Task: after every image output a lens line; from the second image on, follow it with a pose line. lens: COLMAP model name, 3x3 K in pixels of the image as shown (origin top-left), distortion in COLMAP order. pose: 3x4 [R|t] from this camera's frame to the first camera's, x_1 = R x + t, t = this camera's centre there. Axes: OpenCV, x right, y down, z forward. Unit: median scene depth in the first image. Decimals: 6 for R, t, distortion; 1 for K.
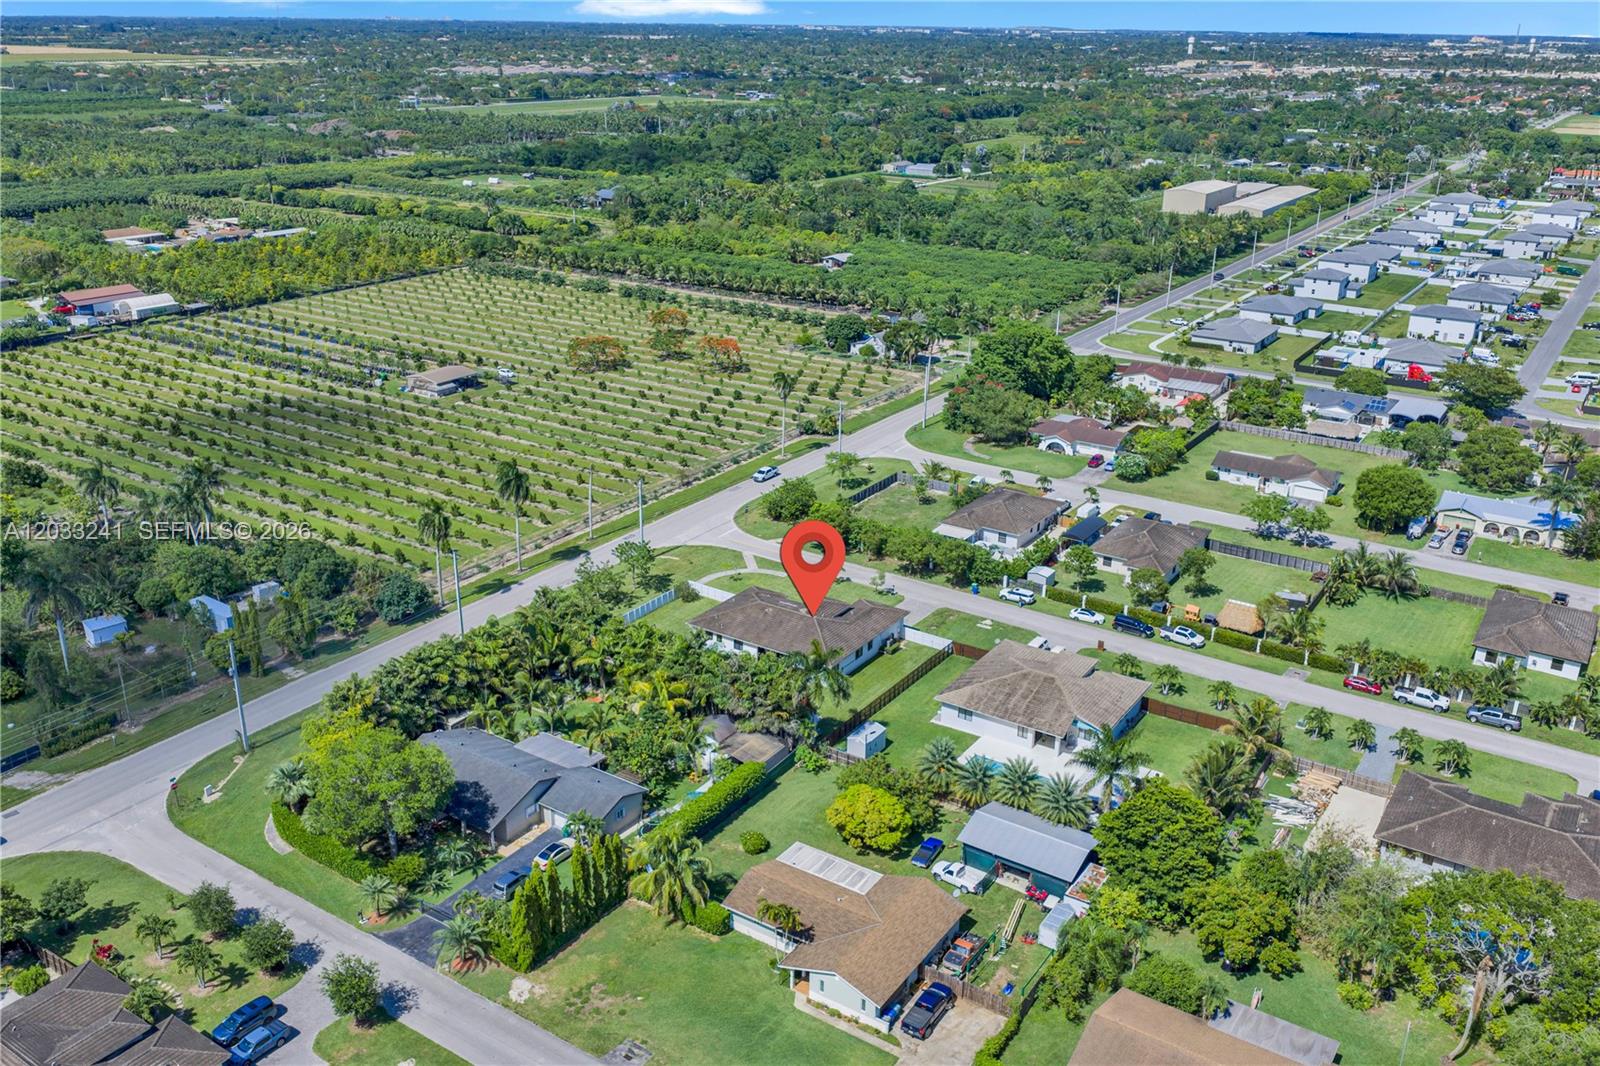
lens RADIAL K [[1335.2, 0, 800.0], [0, 1335.2, 533.0], [0, 0, 1]] dist [0.001549, -0.014741]
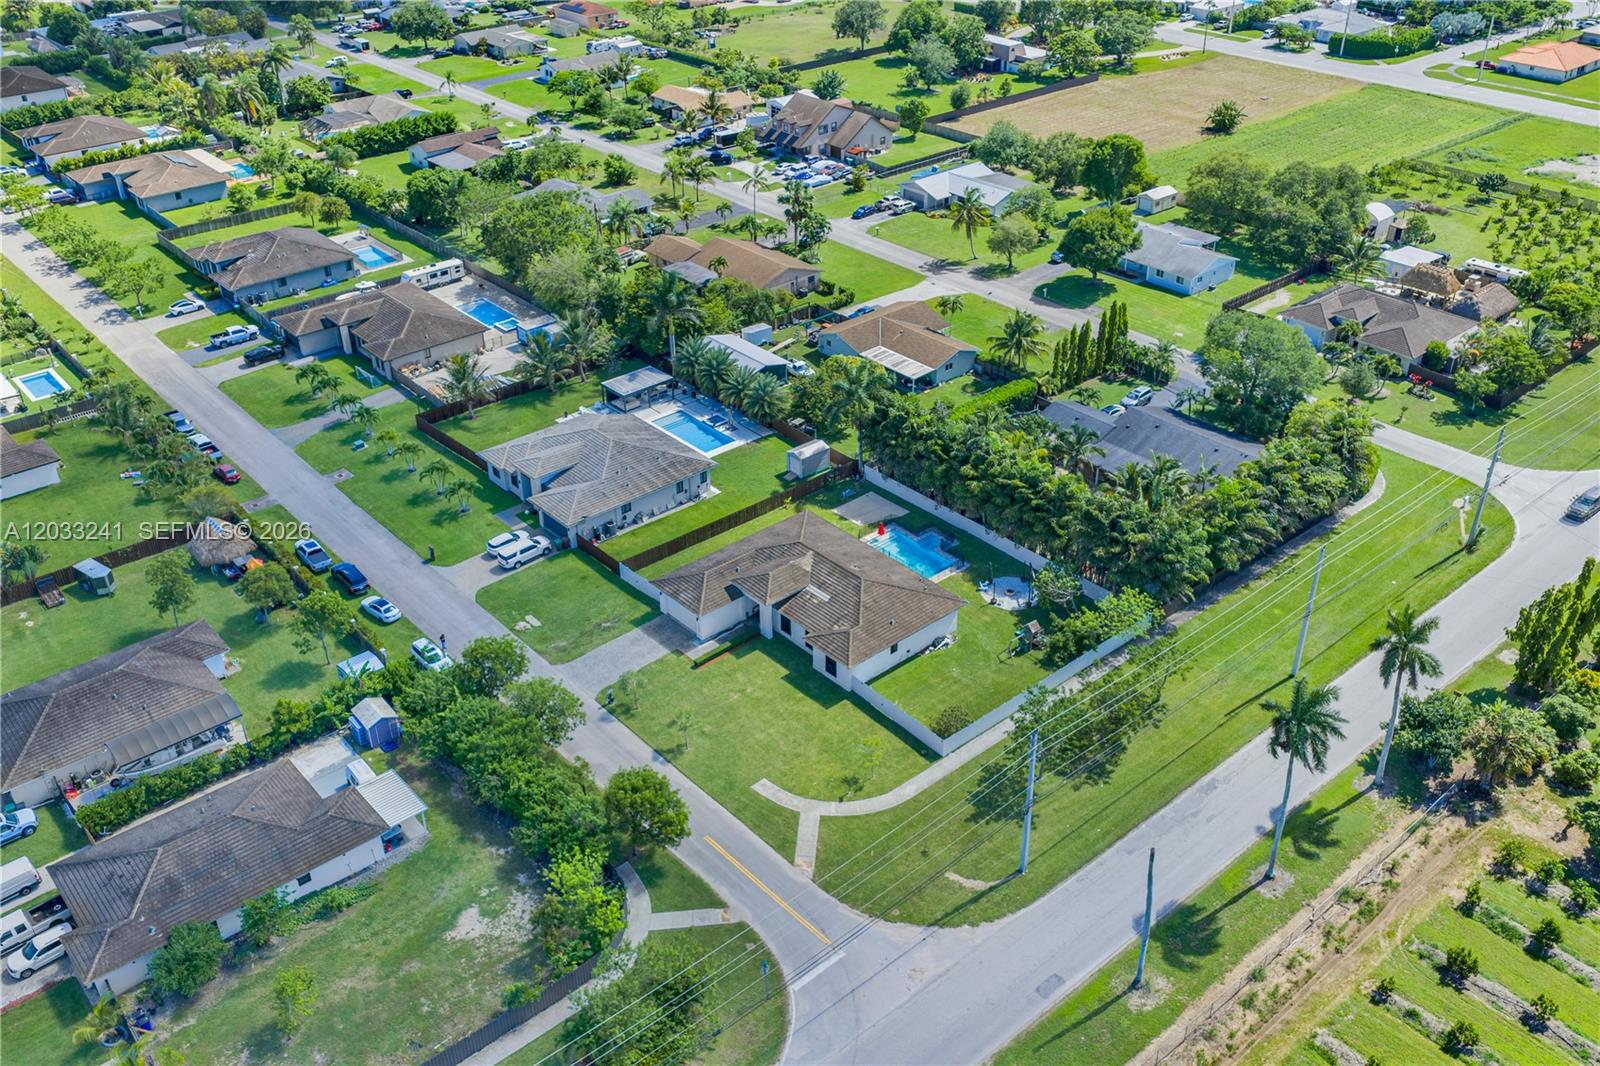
lens RADIAL K [[1391.5, 0, 800.0], [0, 1391.5, 533.0], [0, 0, 1]] dist [-0.013572, -0.001190]
pose [[-0.965893, -0.141041, 0.217159, -0.114105], [0.088065, 0.609723, 0.787707, -0.404329], [-0.243506, 0.779965, -0.576507, 1.061415]]
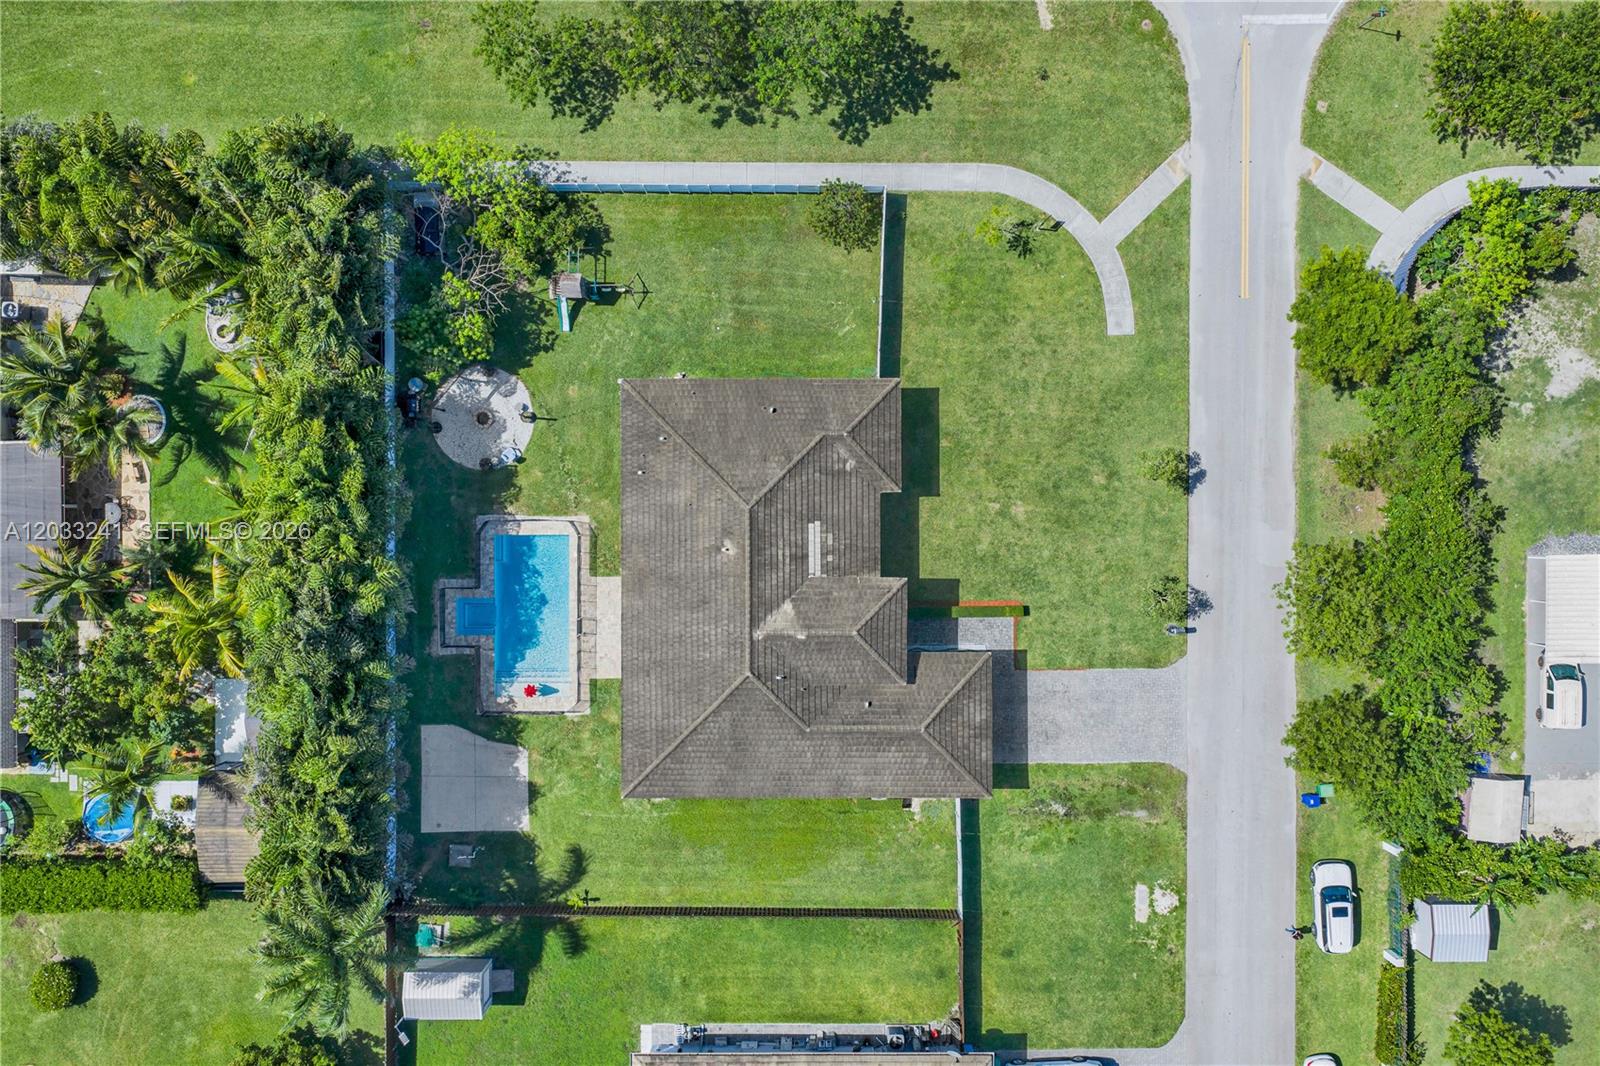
lens RADIAL K [[1351.5, 0, 800.0], [0, 1351.5, 533.0], [0, 0, 1]] dist [-0.003039, -0.016052]
pose [[0.558644, 0.829301, -0.013288, -0.006461], [-0.282687, 0.205440, 0.936954, -0.244635], [0.779747, -0.519667, 0.349201, 0.655898]]
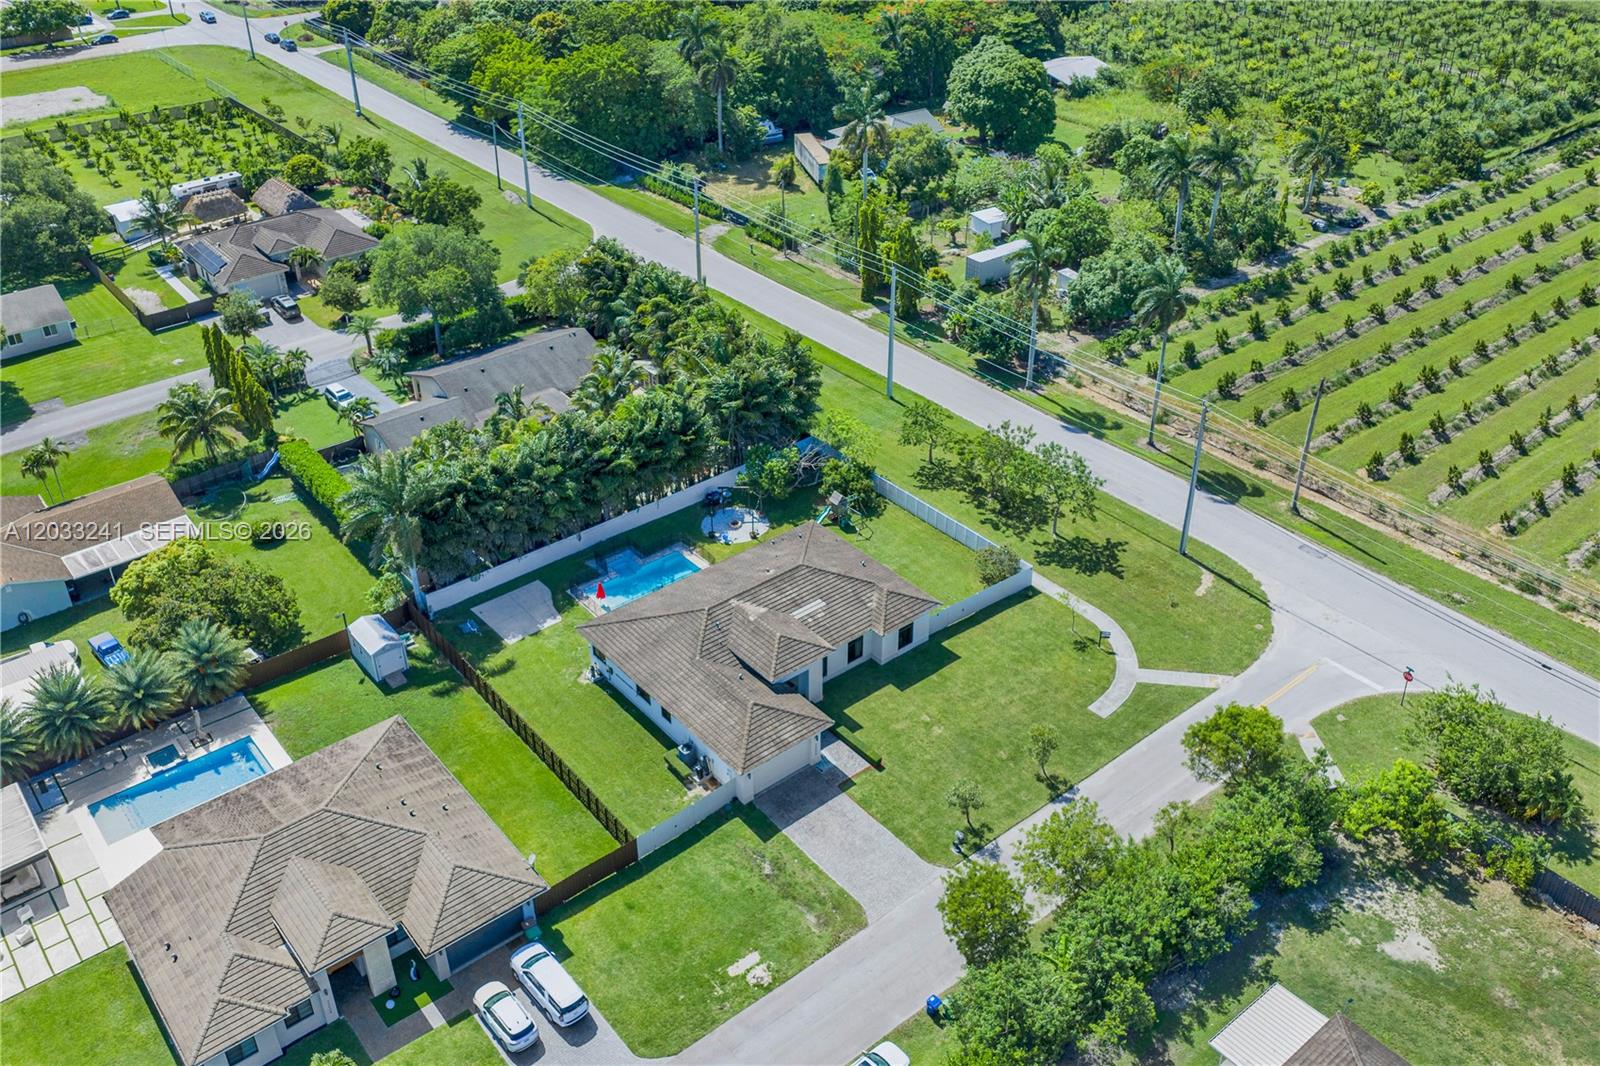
lens RADIAL K [[1351.5, 0, 800.0], [0, 1351.5, 533.0], [0, 0, 1]] dist [-0.003039, -0.016052]
pose [[-0.286148, 0.510295, -0.810998, 0.320221], [-0.341957, 0.736269, 0.583929, -0.218908], [0.895089, 0.444417, -0.036183, 0.765251]]
